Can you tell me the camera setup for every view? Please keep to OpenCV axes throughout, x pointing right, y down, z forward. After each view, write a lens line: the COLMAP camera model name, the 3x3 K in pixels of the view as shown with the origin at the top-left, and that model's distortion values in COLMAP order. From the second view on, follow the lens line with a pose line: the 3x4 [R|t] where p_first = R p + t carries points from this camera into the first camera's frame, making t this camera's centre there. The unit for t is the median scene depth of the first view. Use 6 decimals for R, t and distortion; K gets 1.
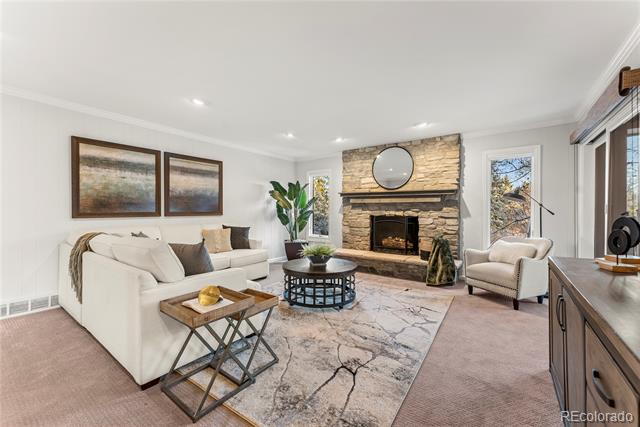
lens RADIAL K [[258.5, 0, 318.2], [0, 258.5, 213.2], [0, 0, 1]] dist [0.000477, 0.000130]
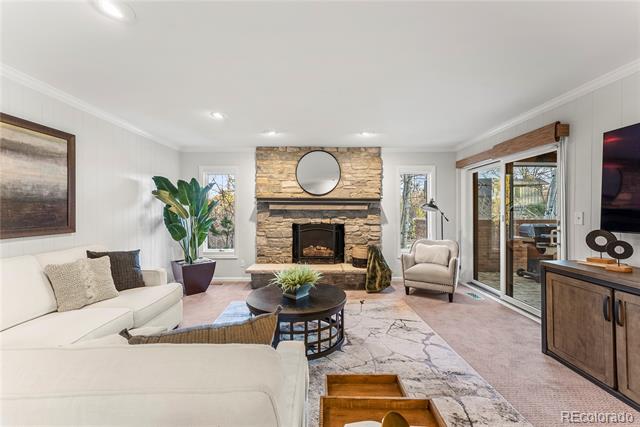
lens RADIAL K [[258.5, 0, 318.2], [0, 258.5, 213.2], [0, 0, 1]] dist [0.000477, 0.000130]
pose [[0.808202, -0.006818, 0.588865, -0.300899], [0.008585, 0.999963, -0.000204, -0.031151], [-0.588842, 0.005220, 0.808231, 0.268779]]
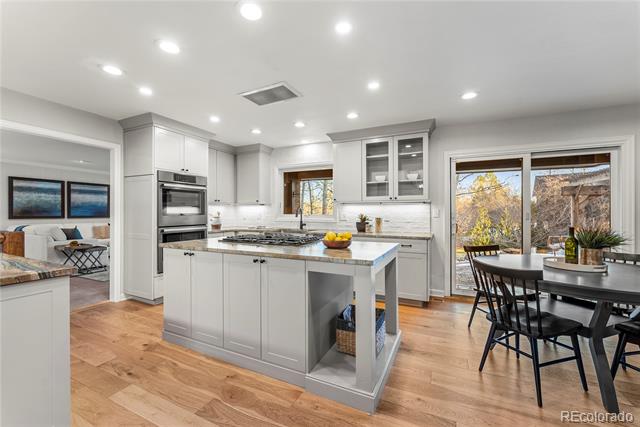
lens RADIAL K [[261.2, 0, 318.1], [0, 261.2, 209.8], [0, 0, 1]] dist [-0.000045, 0.000097]
pose [[0.983967, -0.001098, 0.178348, 0.689315], [0.004414, 0.999825, -0.018196, -0.004348], [-0.178297, 0.018691, 0.983799, -0.942178]]
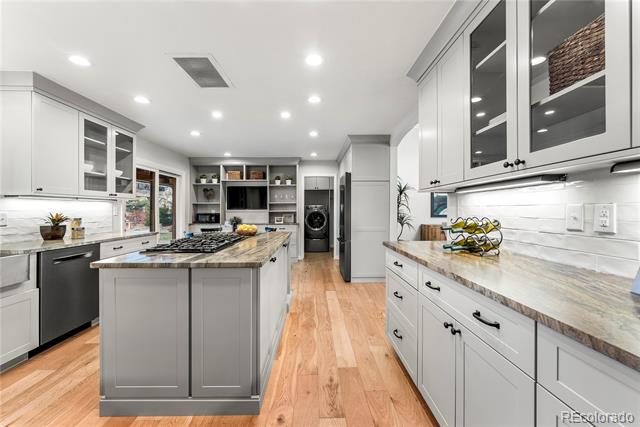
lens RADIAL K [[264.9, 0, 317.6], [0, 264.9, 209.3], [0, 0, 1]] dist [-0.000155, 0.000024]
pose [[-0.604022, -0.001020, 0.796967, 0.114972], [0.005600, 0.999969, 0.005524, -0.015746], [-0.796948, 0.007799, -0.603998, -0.156388]]
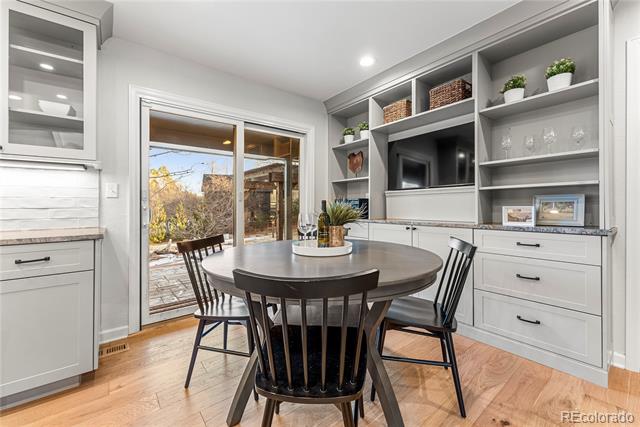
lens RADIAL K [[264.9, 0, 320.3], [0, 264.9, 204.7], [0, 0, 1]] dist [0.001849, 0.000346]
pose [[0.268888, -0.001016, 0.963171, 0.864423], [0.015862, 0.999869, -0.003373, 0.027208], [-0.963041, 0.016185, 0.268869, -0.654785]]
